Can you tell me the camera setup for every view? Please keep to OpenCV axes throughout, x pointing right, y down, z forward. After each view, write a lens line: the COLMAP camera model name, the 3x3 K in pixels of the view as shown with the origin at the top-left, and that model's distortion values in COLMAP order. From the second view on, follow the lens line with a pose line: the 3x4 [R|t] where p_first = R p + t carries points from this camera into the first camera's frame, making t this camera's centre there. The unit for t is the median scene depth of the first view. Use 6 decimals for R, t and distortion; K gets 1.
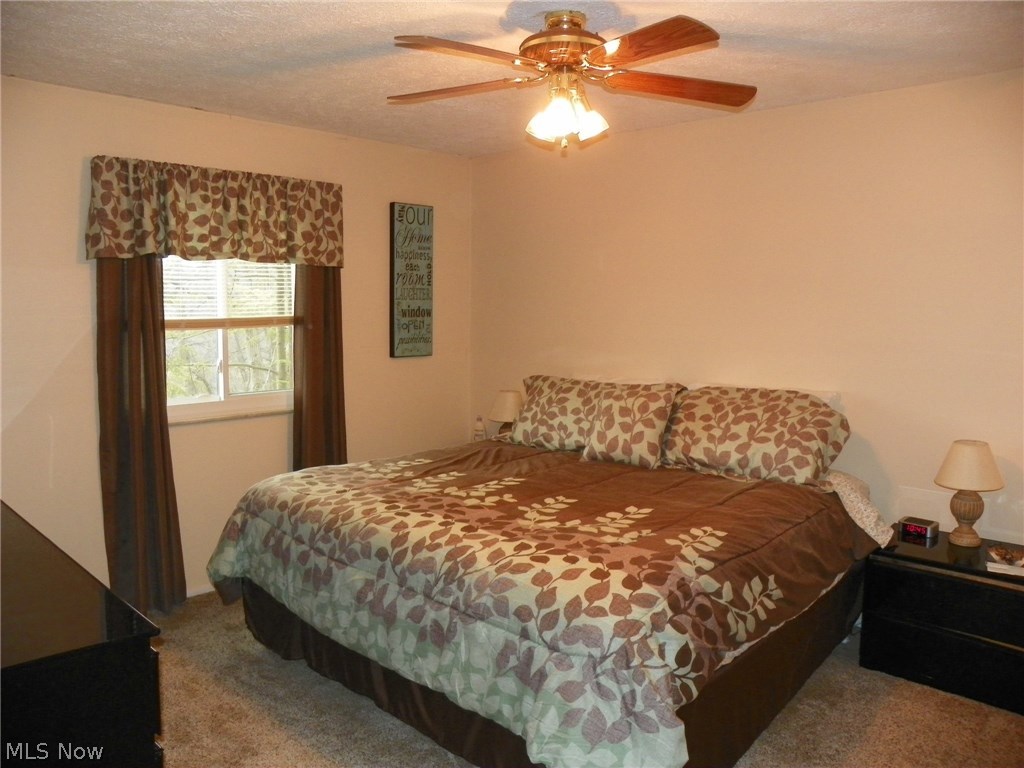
lens RADIAL K [[773.0, 0, 511.2], [0, 773.0, 382.0], [0, 0, 1]] dist [-0.145655, 0.074962]
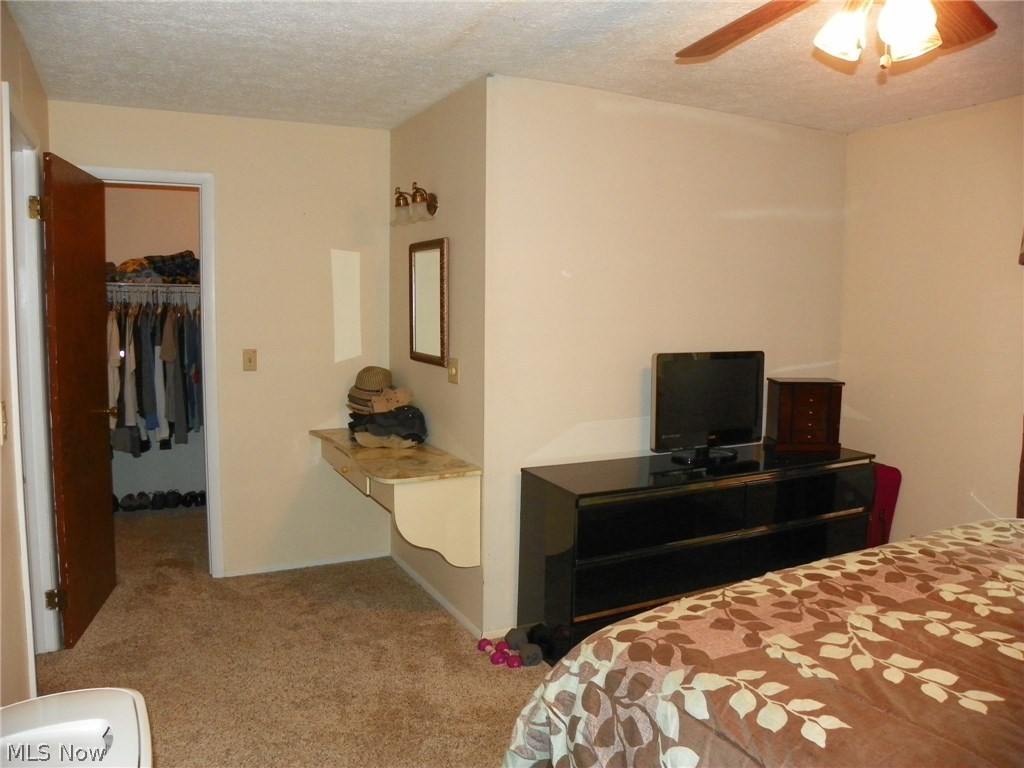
lens RADIAL K [[773.0, 0, 508.6], [0, 773.0, 381.3], [0, 0, 1]] dist [-0.145655, 0.074962]
pose [[-0.342090, 0.082600, -0.936030, 0.696246], [-0.102439, 0.986914, 0.124528, -0.072125], [0.934067, 0.138485, -0.329152, 0.813041]]
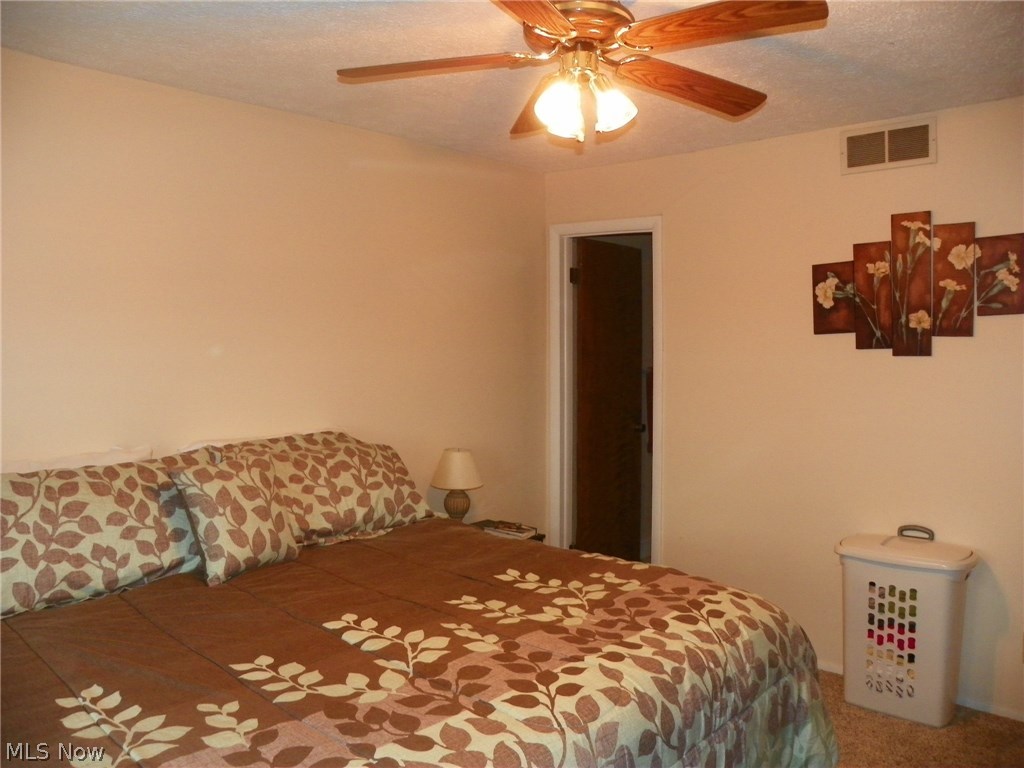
lens RADIAL K [[773.0, 0, 513.5], [0, 773.0, 380.6], [0, 0, 1]] dist [-0.145655, 0.074962]
pose [[-0.013470, -0.050414, 0.998638, -0.655787], [0.101071, 0.993544, 0.051520, -0.088965], [-0.994788, 0.101627, -0.008288, 0.953246]]
